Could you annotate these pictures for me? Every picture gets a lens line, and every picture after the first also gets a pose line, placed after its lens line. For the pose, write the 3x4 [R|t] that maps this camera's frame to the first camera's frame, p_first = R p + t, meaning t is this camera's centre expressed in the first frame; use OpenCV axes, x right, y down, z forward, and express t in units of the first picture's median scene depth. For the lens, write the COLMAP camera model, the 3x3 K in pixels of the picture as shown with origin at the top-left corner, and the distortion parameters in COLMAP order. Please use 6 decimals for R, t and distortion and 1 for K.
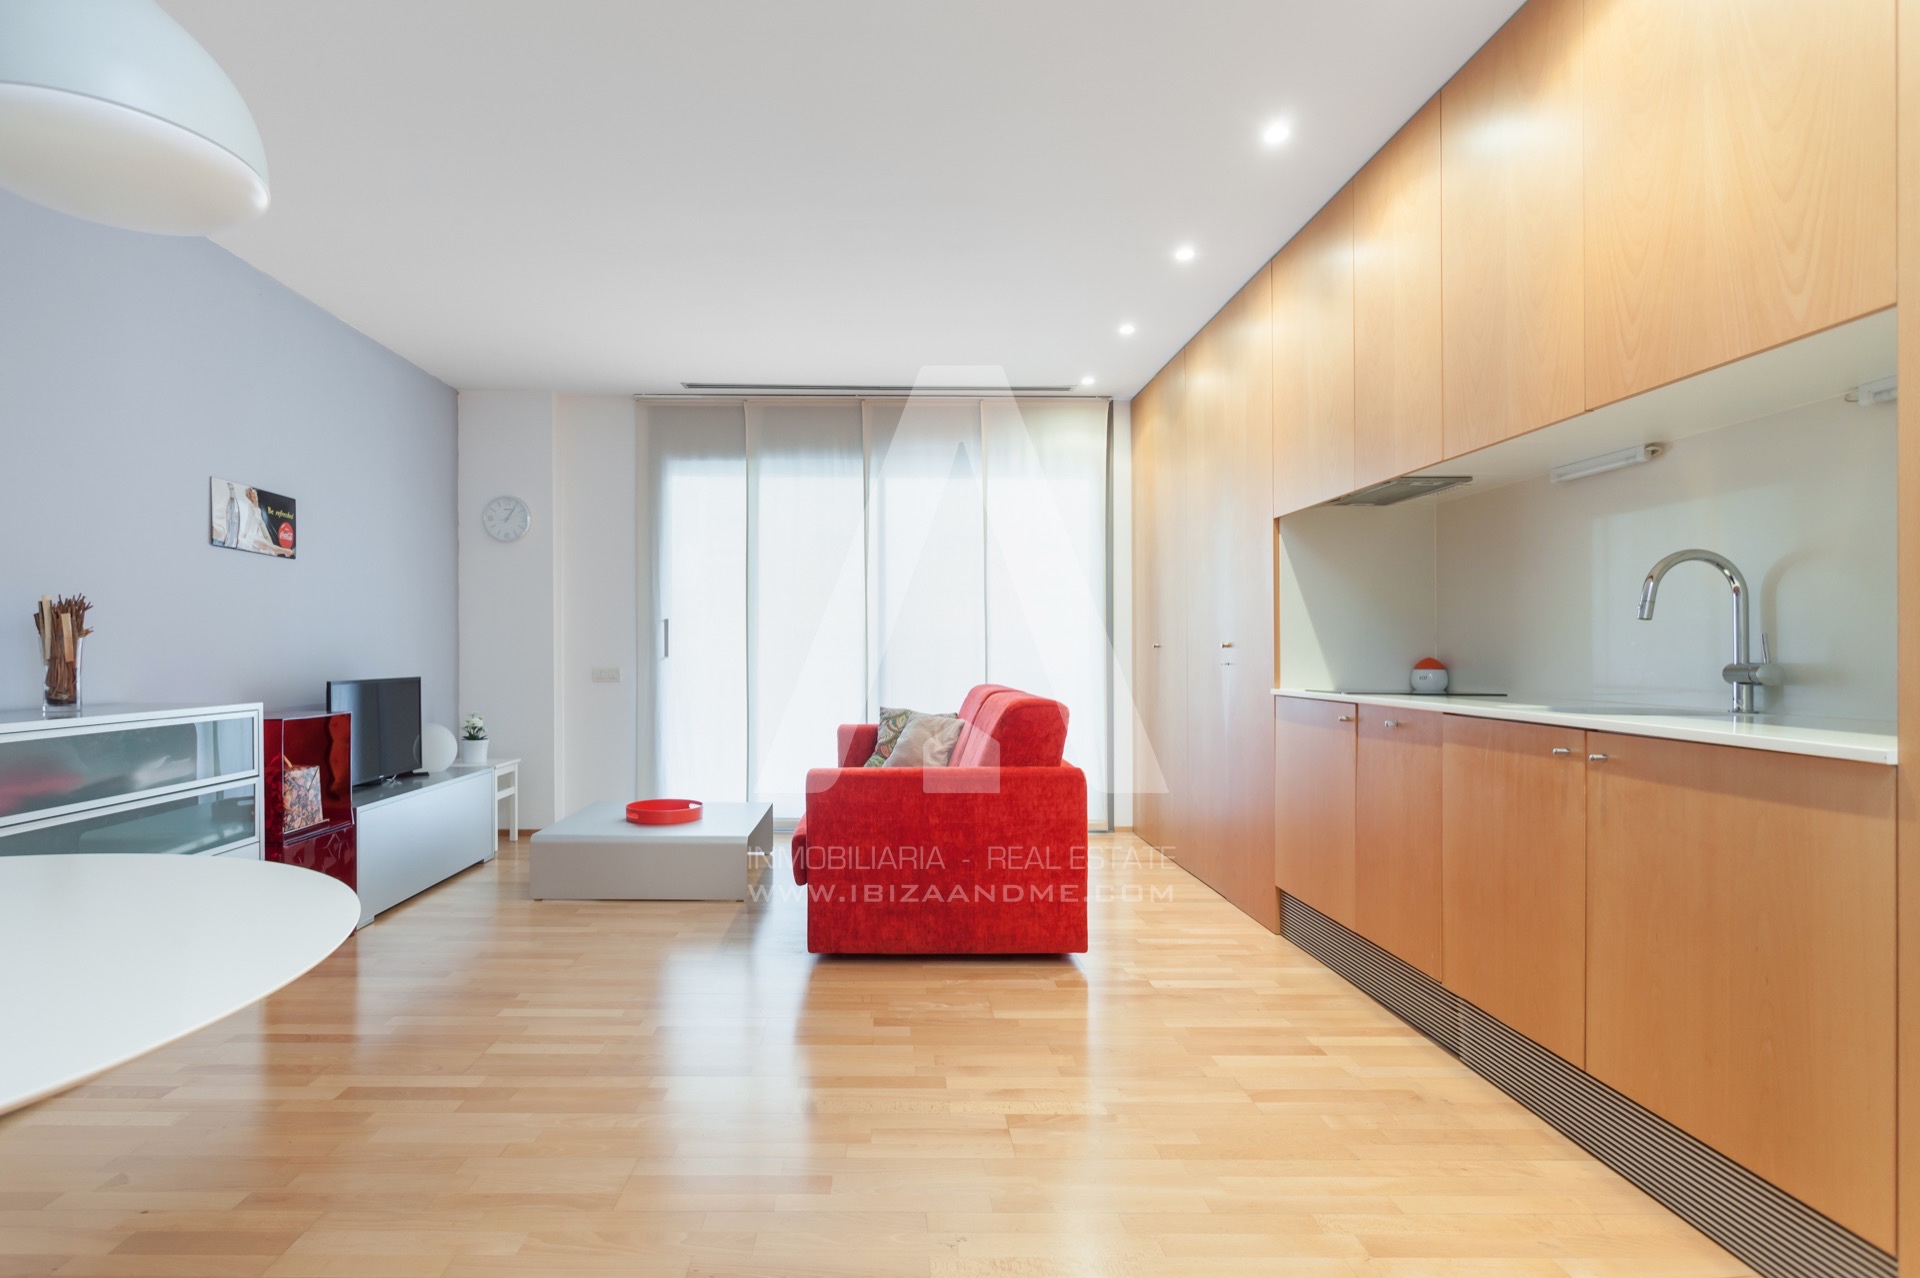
lens RADIAL K [[952.9, 0, 906.6], [0, 952.9, 687.9], [0, 0, 1]] dist [0.000539, 0.000039]
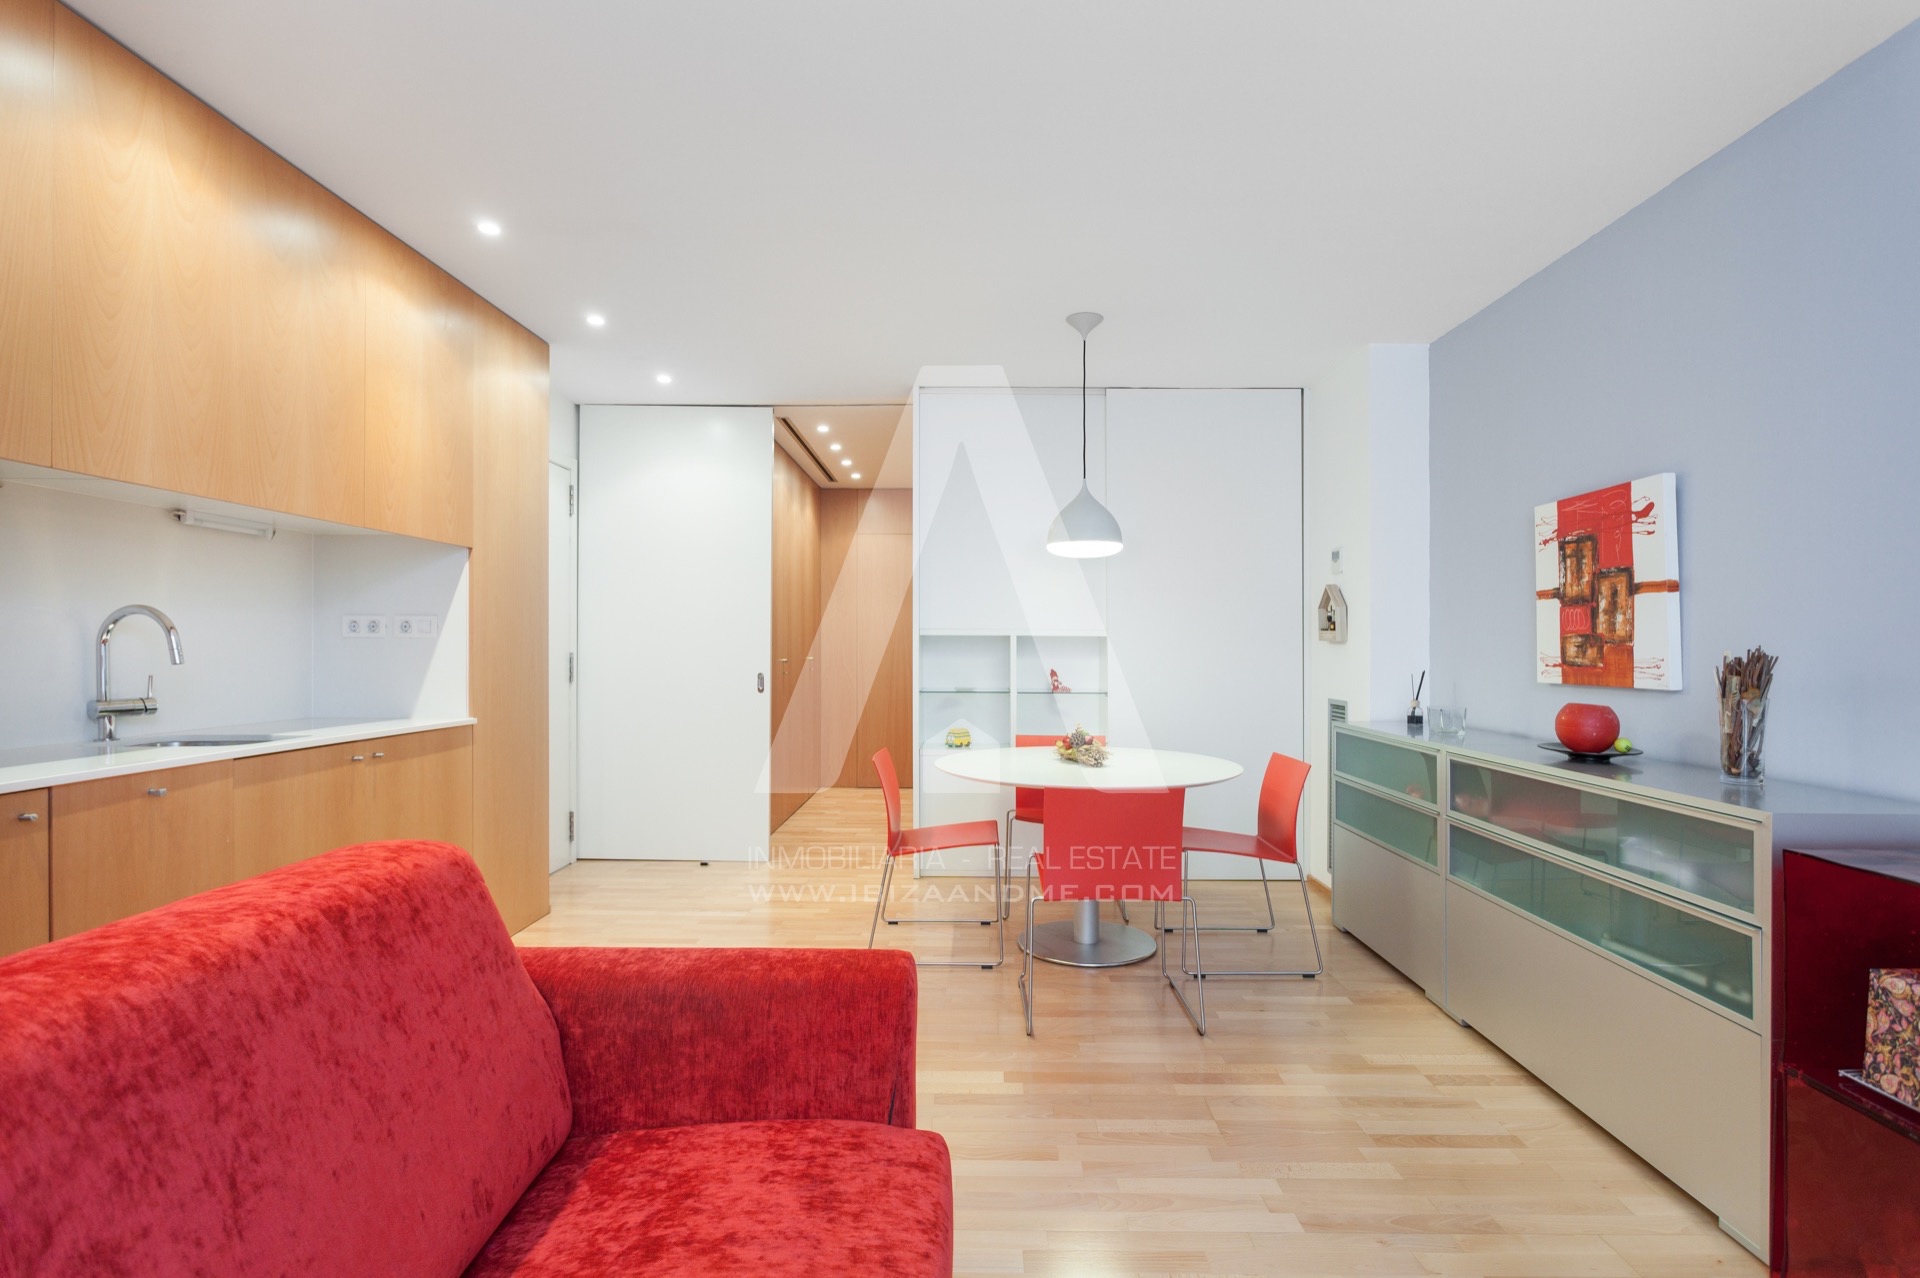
lens RADIAL K [[932.8, 0, 963.9], [0, 932.8, 647.6], [0, 0, 1]] dist [-0.004091, -0.001046]
pose [[-0.999255, -0.007888, 0.037779, -0.160243], [-0.006424, 0.999230, 0.038706, -0.094060], [-0.038055, 0.038435, -0.998536, 1.387760]]
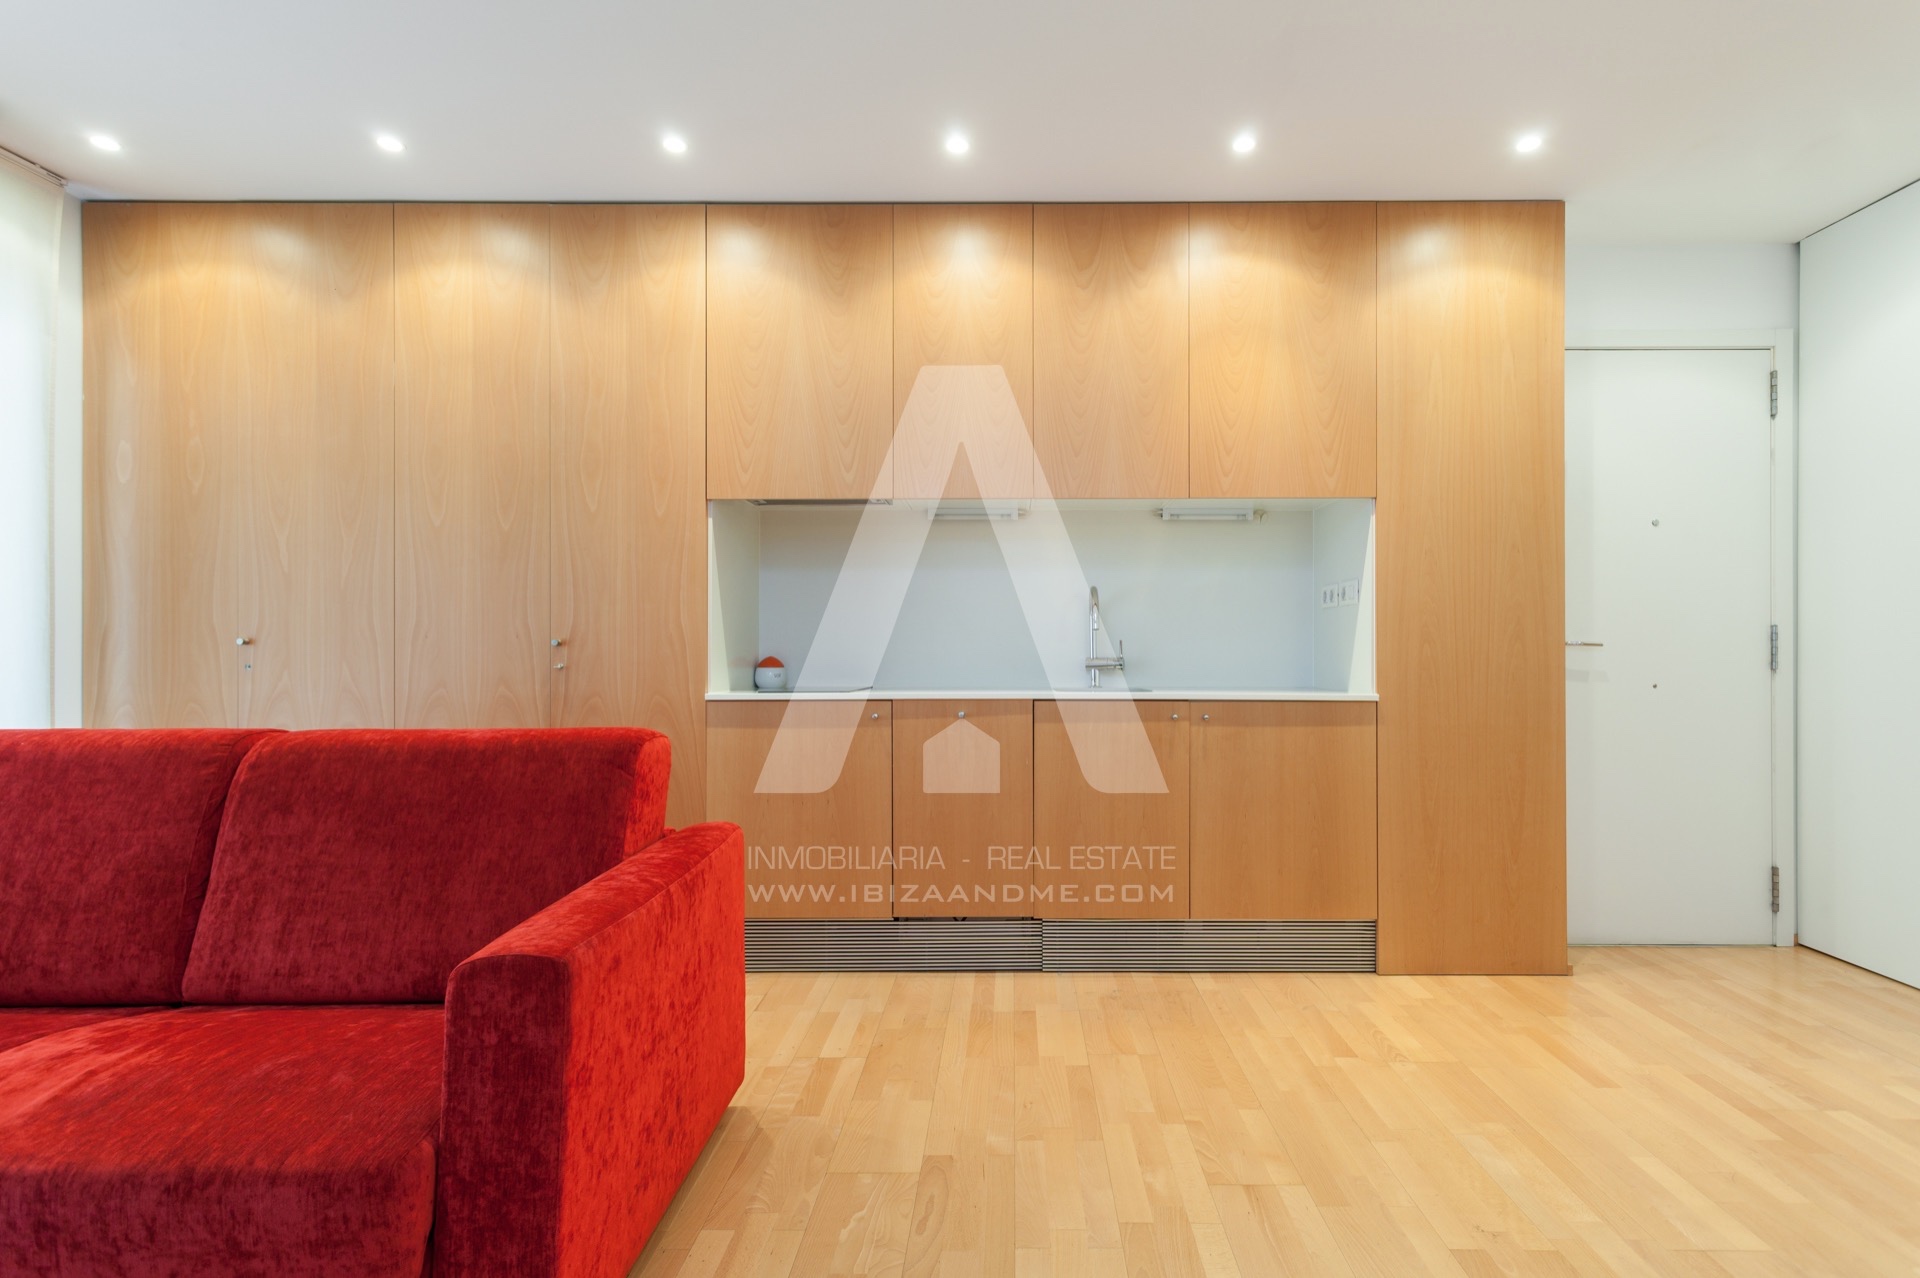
lens RADIAL K [[949.8, 0, 960.4], [0, 949.8, 651.8], [0, 0, 1]] dist [0.000163, -0.000342]
pose [[0.029003, 0.000912, 0.999579, -0.496387], [0.038006, 0.999275, -0.002014, -0.027434], [-0.998857, 0.038049, 0.028948, 0.762698]]
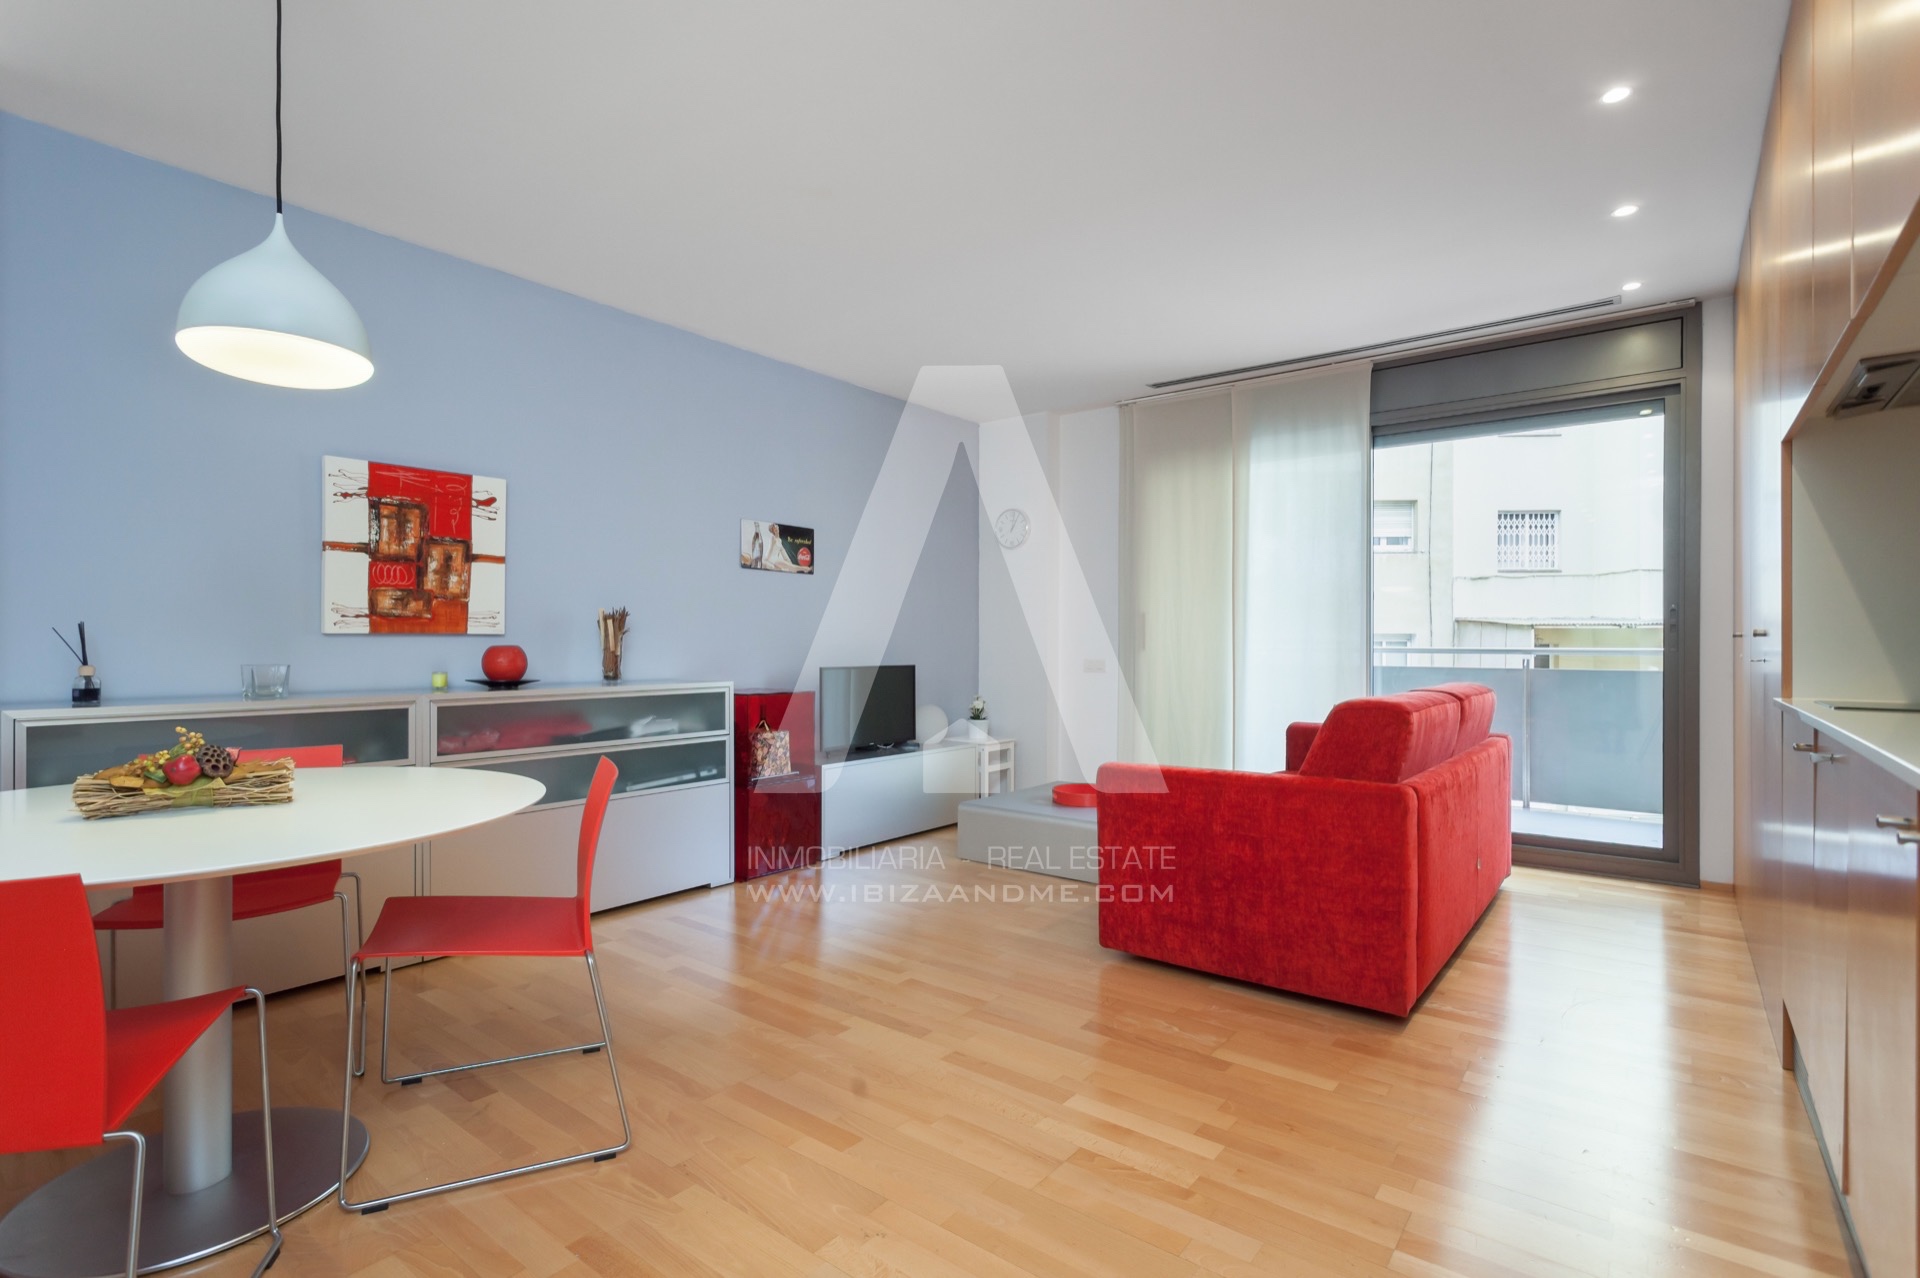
lens RADIAL K [[932.8, 0, 963.9], [0, 932.8, 647.6], [0, 0, 1]] dist [-0.004091, -0.001046]
pose [[0.781860, -0.000486, -0.623454, 0.361445], [-0.021527, 0.999382, -0.027775, -0.002347], [0.623082, 0.035137, 0.781367, 0.135727]]
